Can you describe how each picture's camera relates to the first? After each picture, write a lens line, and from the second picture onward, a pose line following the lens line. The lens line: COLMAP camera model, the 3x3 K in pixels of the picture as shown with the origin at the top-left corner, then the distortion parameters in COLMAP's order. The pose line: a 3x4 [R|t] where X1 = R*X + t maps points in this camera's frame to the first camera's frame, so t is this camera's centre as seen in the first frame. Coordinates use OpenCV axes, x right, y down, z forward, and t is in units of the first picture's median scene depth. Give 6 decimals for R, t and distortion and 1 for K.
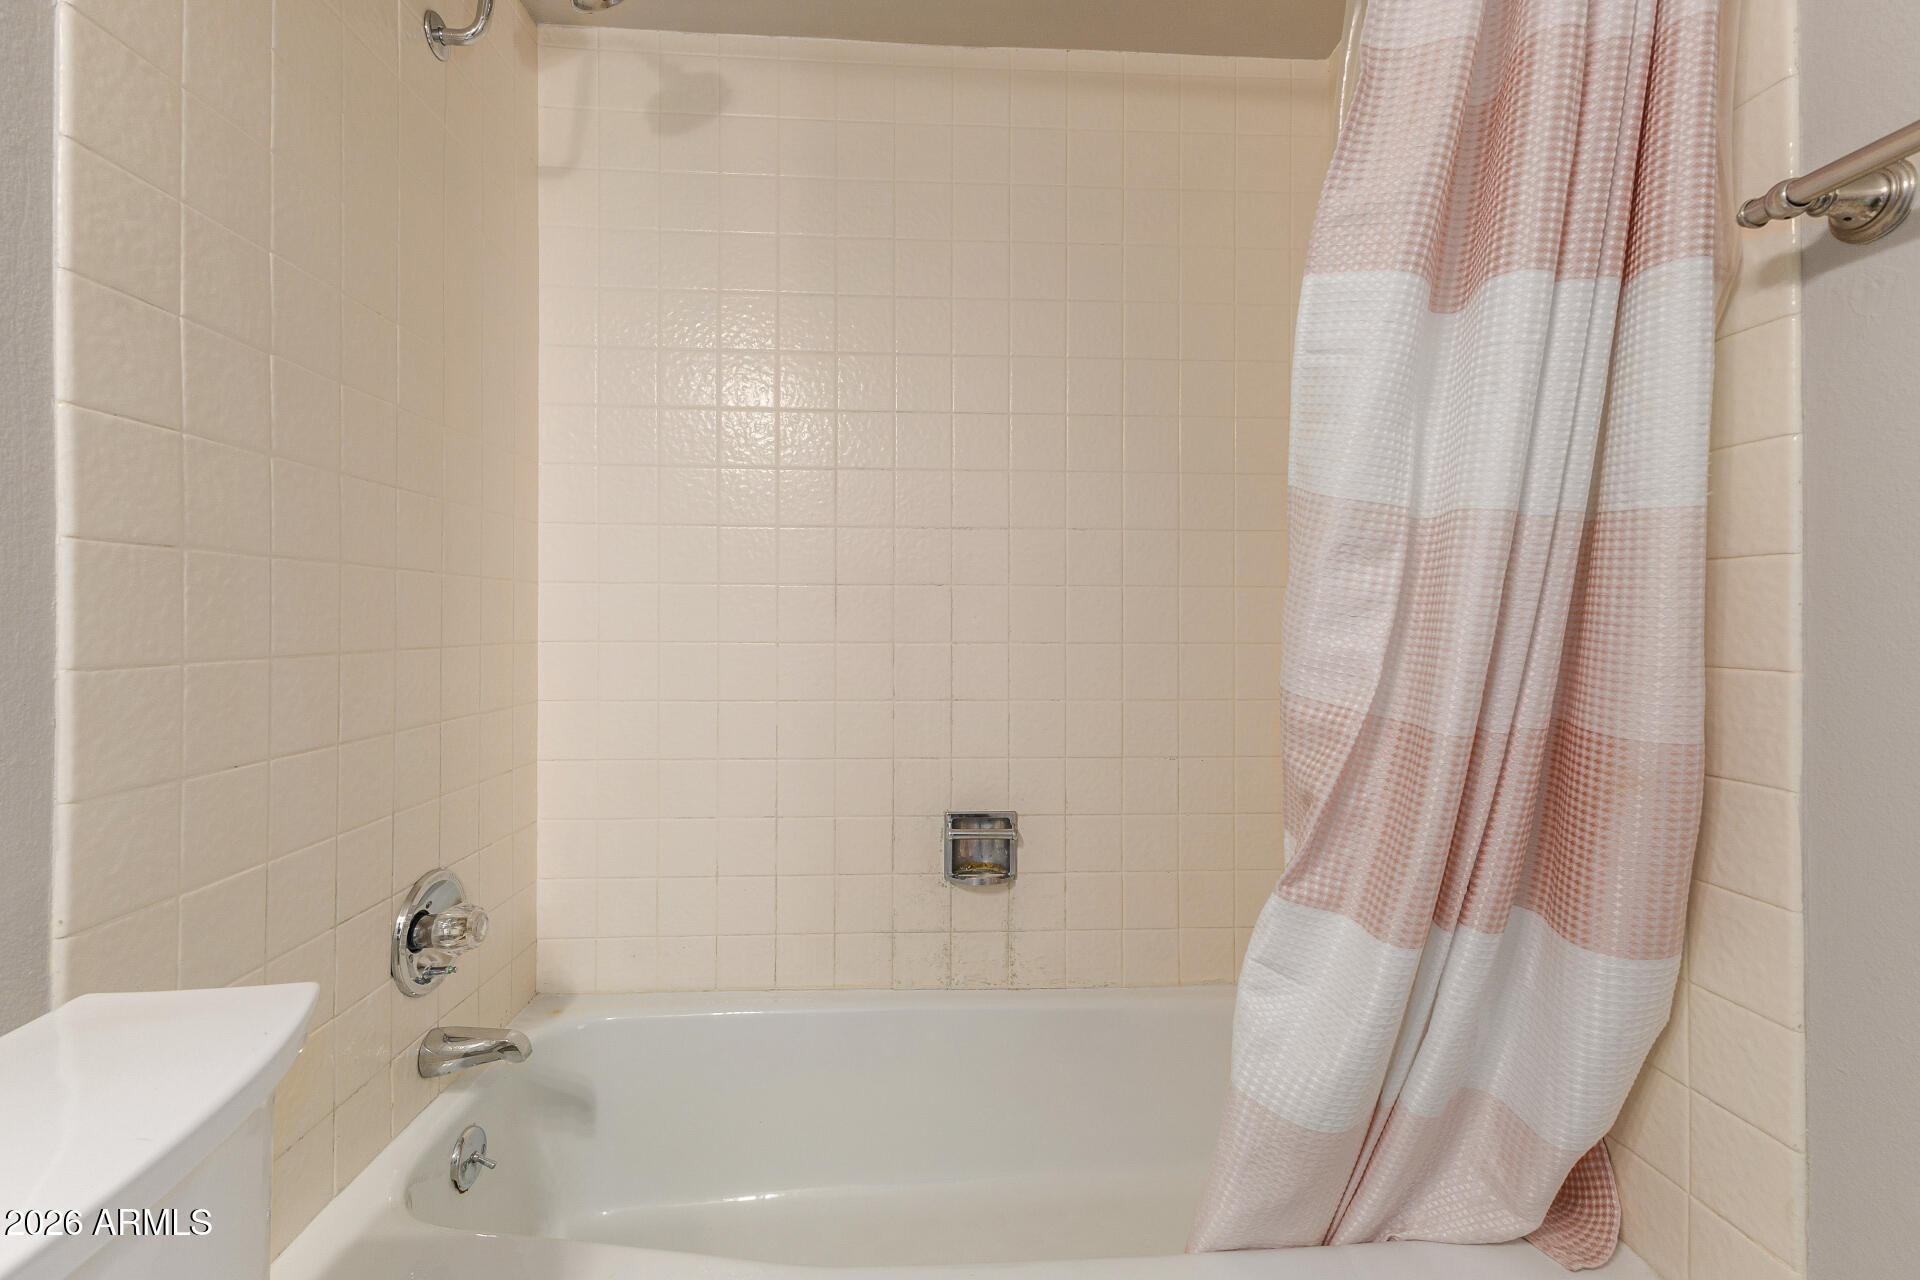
lens RADIAL K [[863.9, 0, 958.4], [0, 863.9, 616.2], [0, 0, 1]] dist [0.022347, -0.009625]
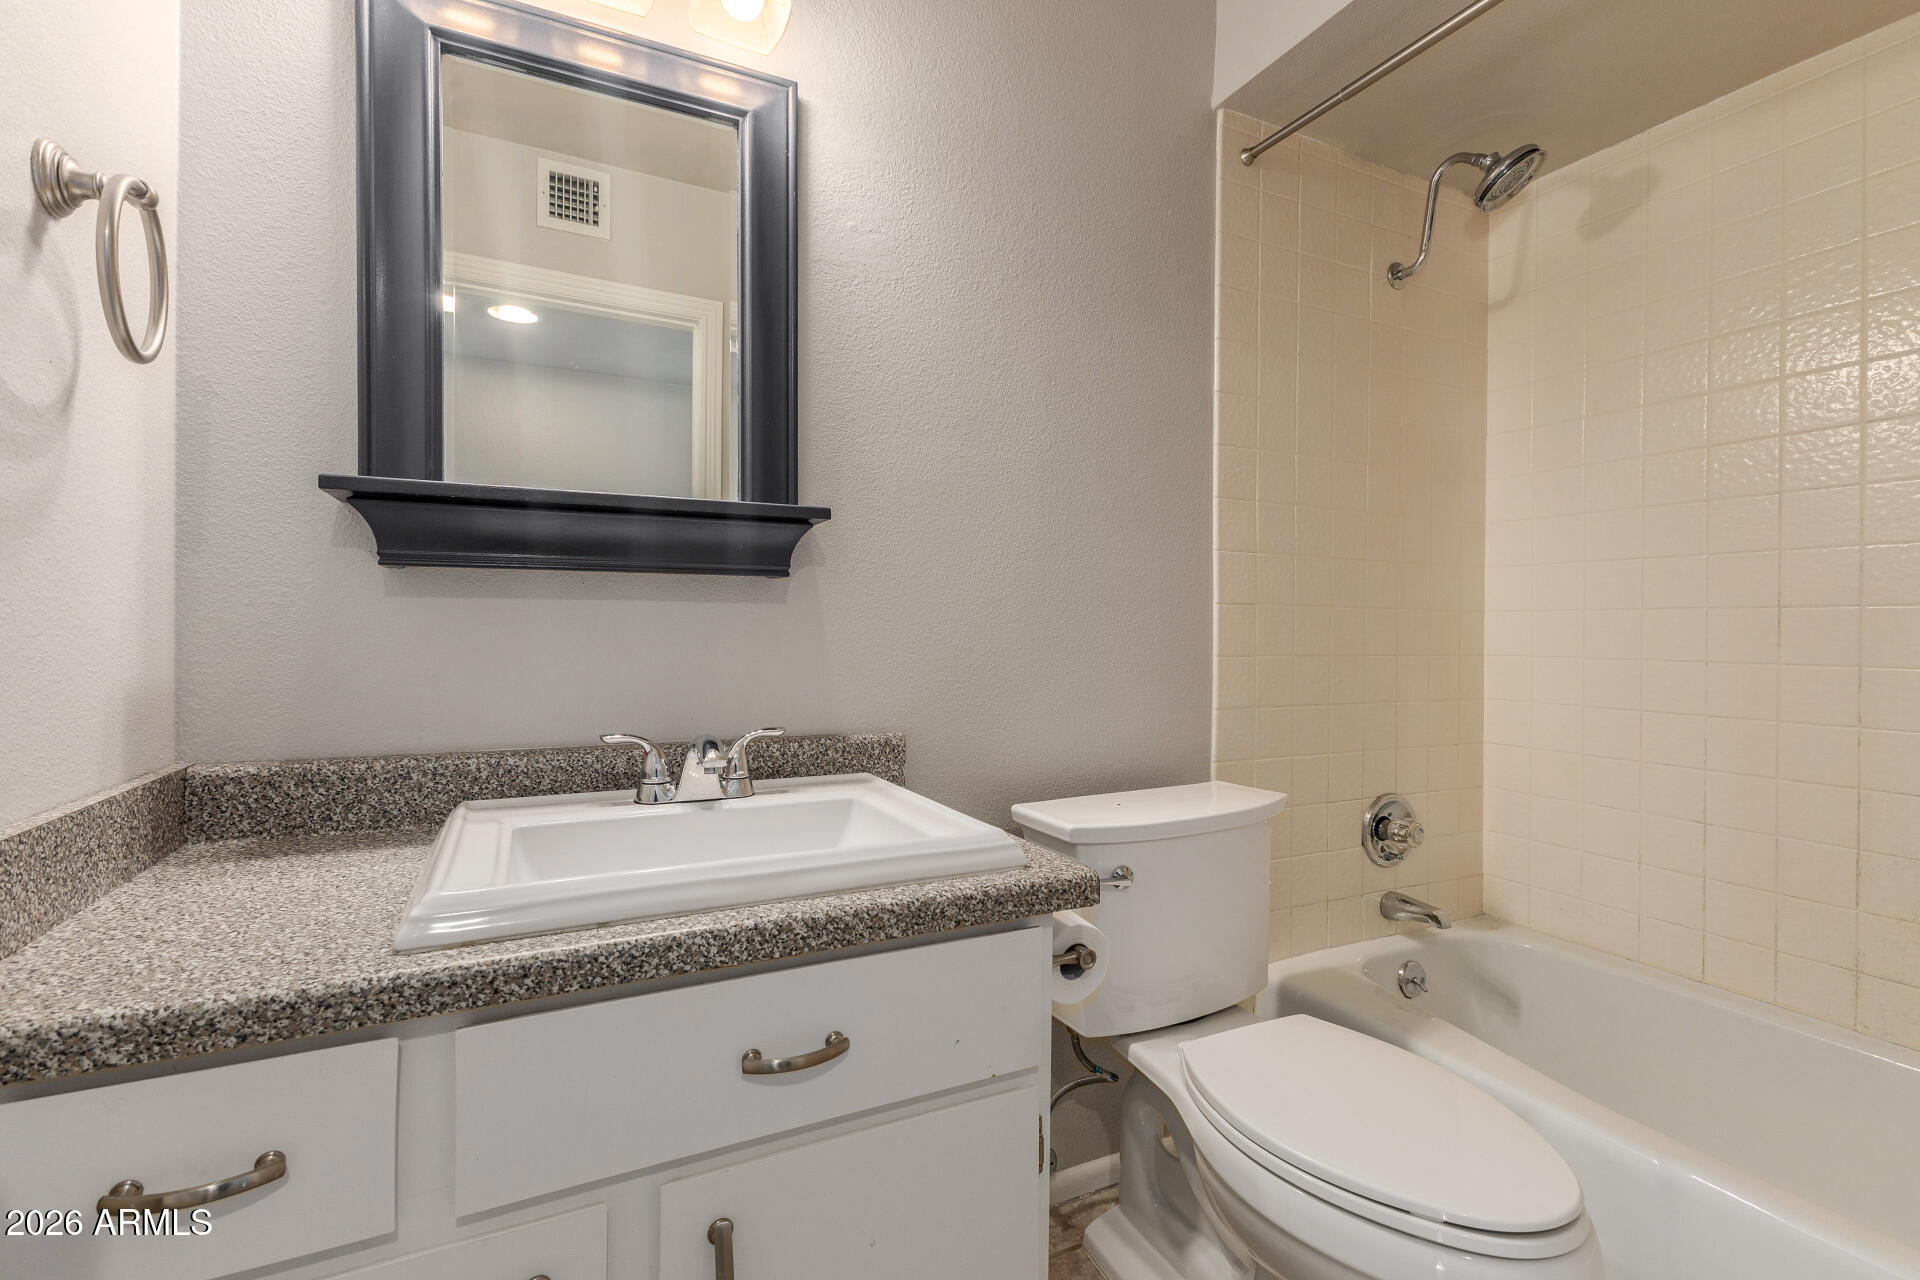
lens RADIAL K [[831.5, 0, 964.2], [0, 831.5, 633.1], [0, 0, 1]] dist [0.008548, -0.001111]
pose [[0.408017, -0.001641, -0.912973, 0.487633], [-0.004511, 0.999983, -0.003814, 0.003688], [0.912963, 0.005674, 0.408003, -0.357777]]
